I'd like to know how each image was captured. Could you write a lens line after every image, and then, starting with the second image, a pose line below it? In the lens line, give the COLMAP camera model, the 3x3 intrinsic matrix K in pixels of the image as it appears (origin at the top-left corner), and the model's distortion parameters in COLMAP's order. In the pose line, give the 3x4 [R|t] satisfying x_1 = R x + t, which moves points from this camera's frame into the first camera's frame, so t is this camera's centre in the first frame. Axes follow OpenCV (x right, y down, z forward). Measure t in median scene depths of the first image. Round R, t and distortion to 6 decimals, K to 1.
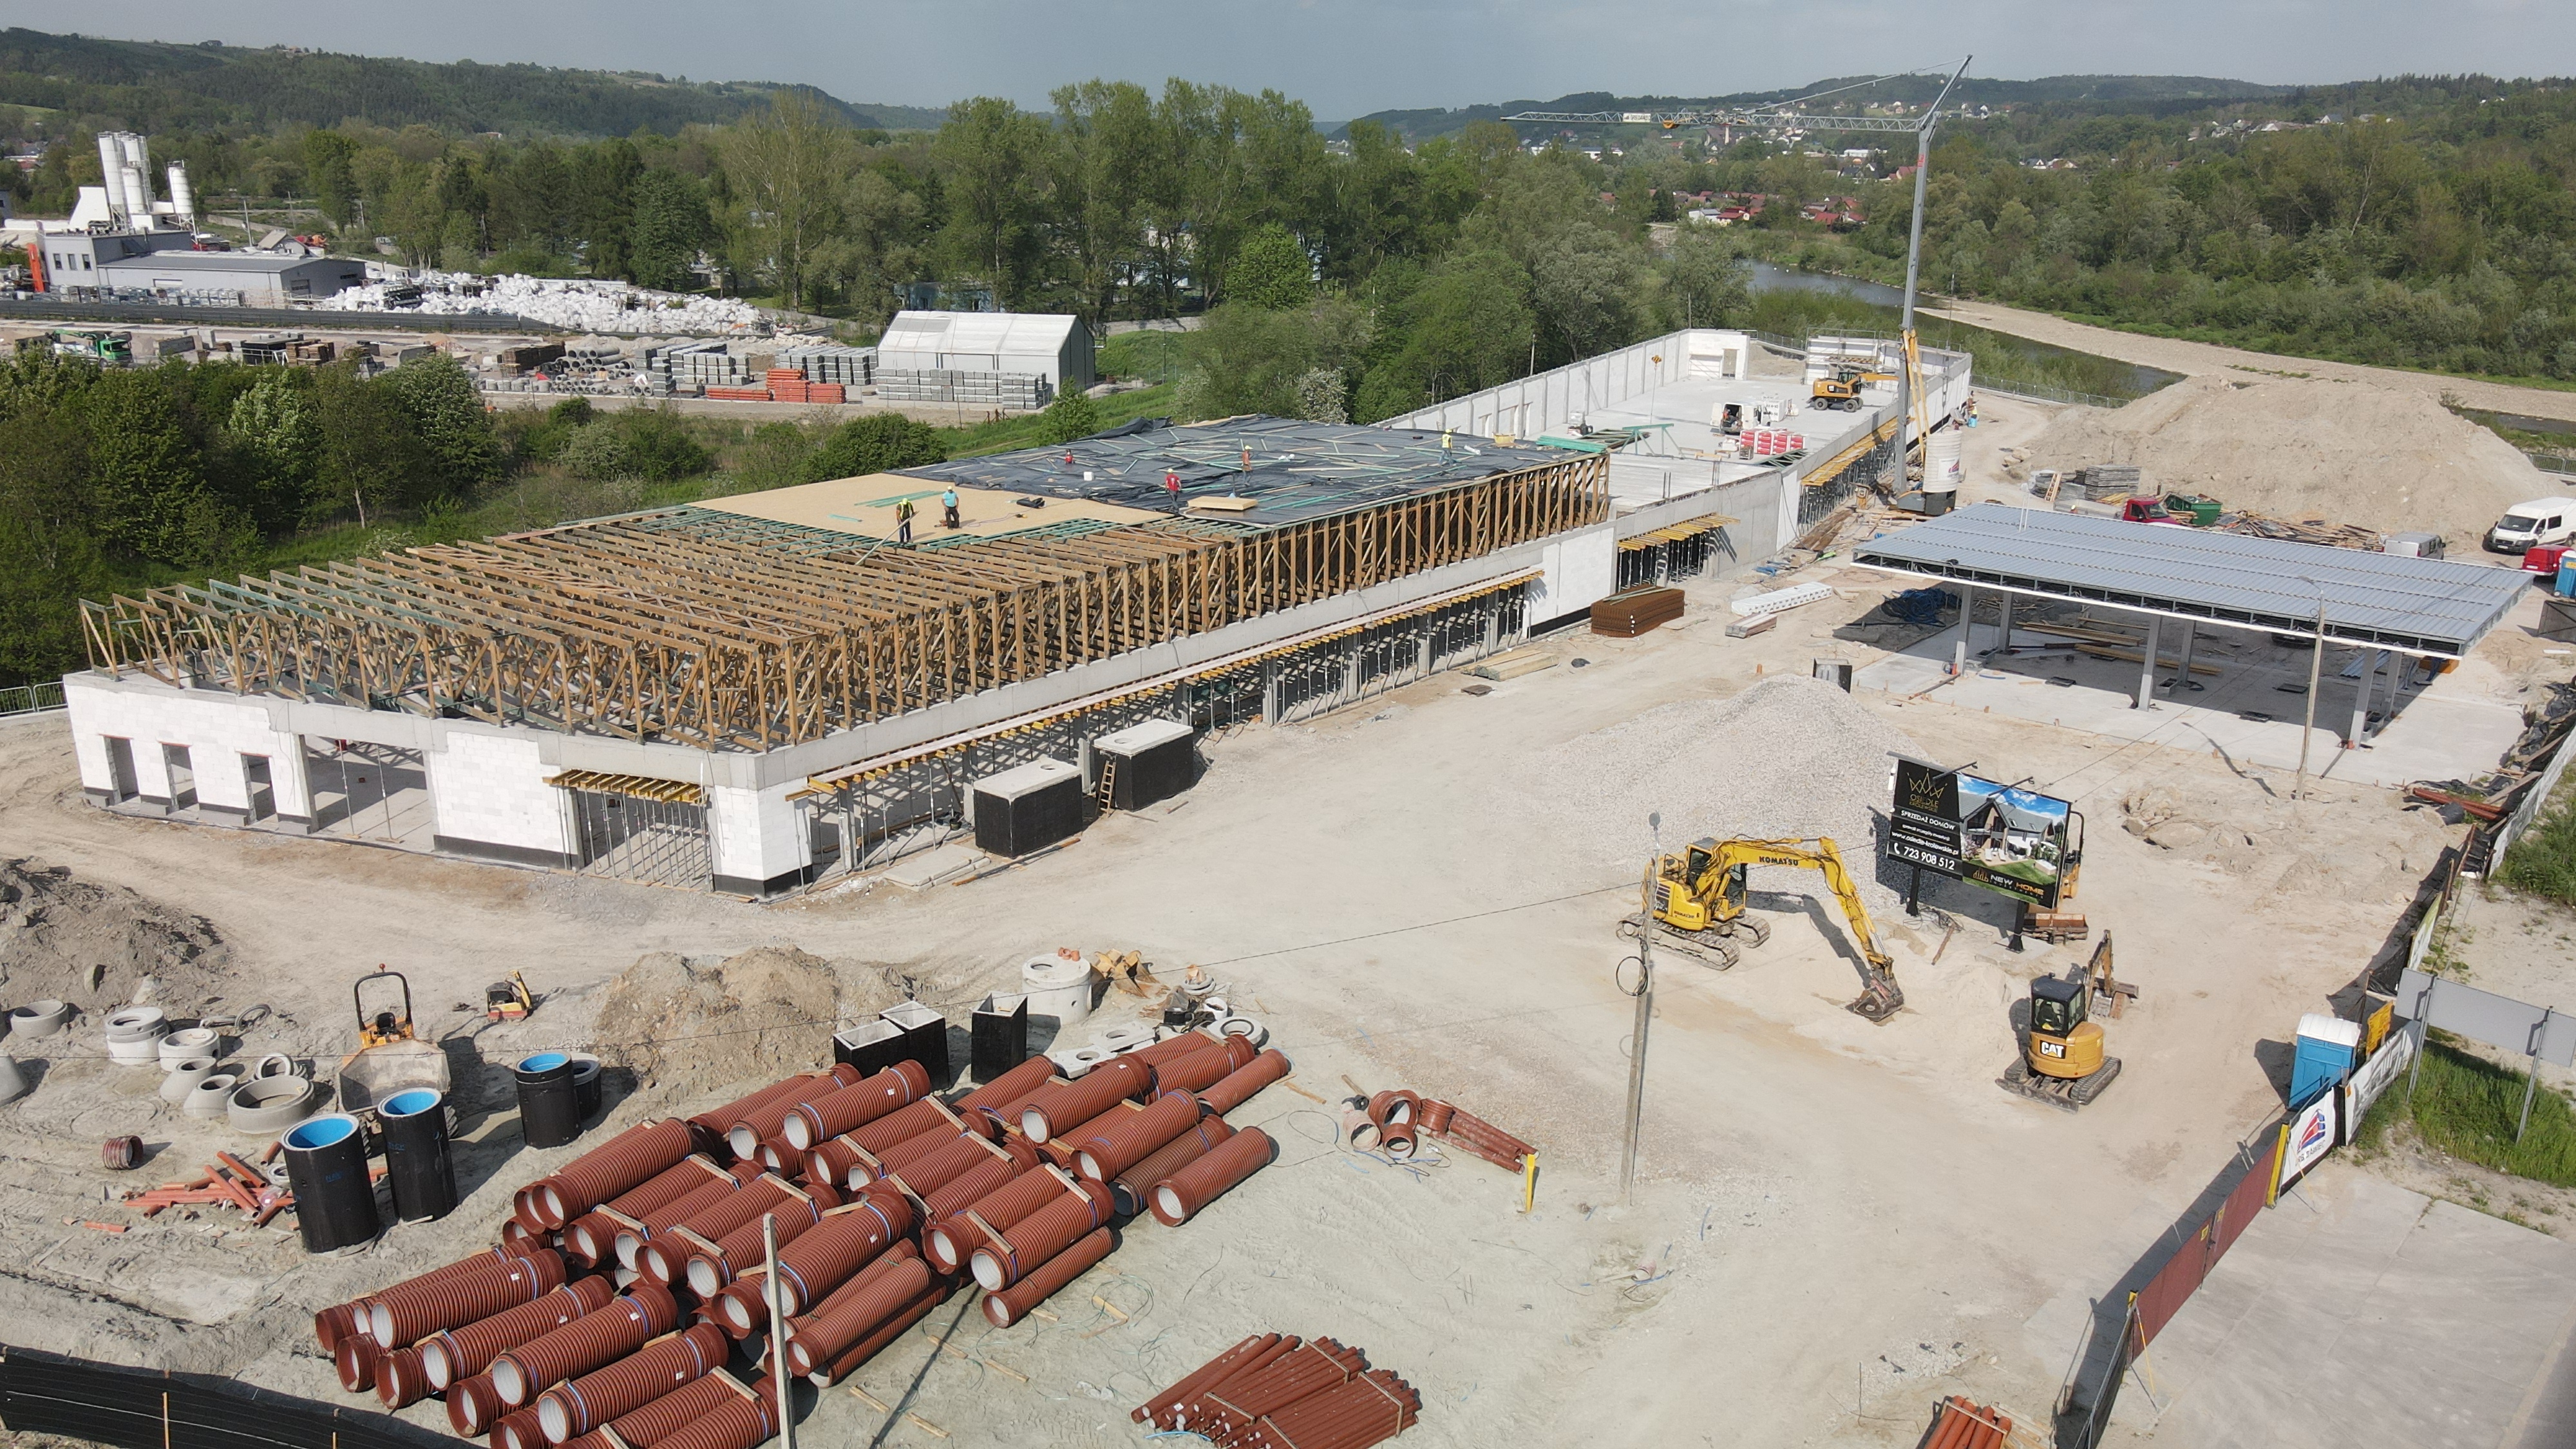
lens RADIAL K [[1900.0, 0, 1288.0], [0, 1900.0, 724.5], [0, 0, 1]] dist [0.028179, -0.005986]
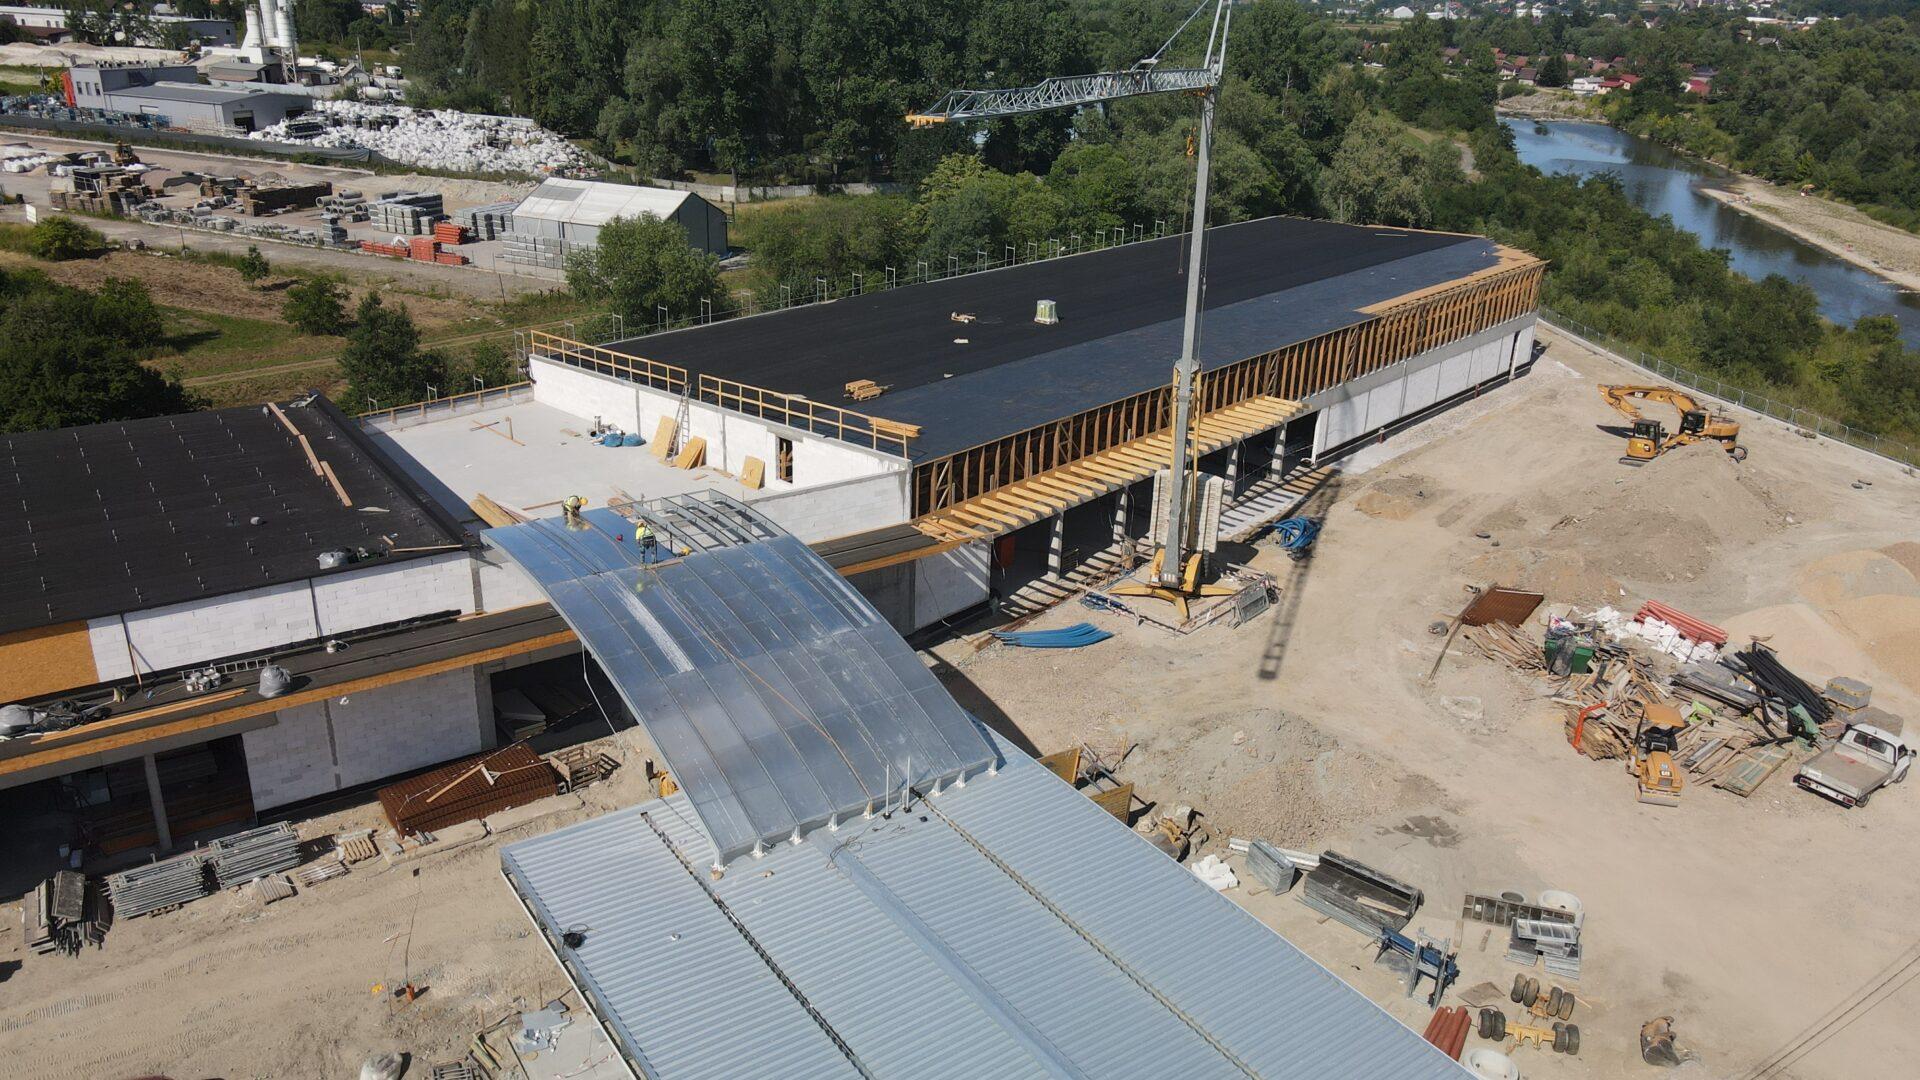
lens RADIAL K [[1394.2, 0, 960.0], [0, 1394.2, 540.0], [0, 0, 1]] dist [0.105001, -0.106481]
pose [[0.968683, 0.110412, -0.222400, 0.454315], [-0.094517, 0.992229, 0.080922, -0.198153], [0.229607, -0.057367, 0.971591, 0.509368]]
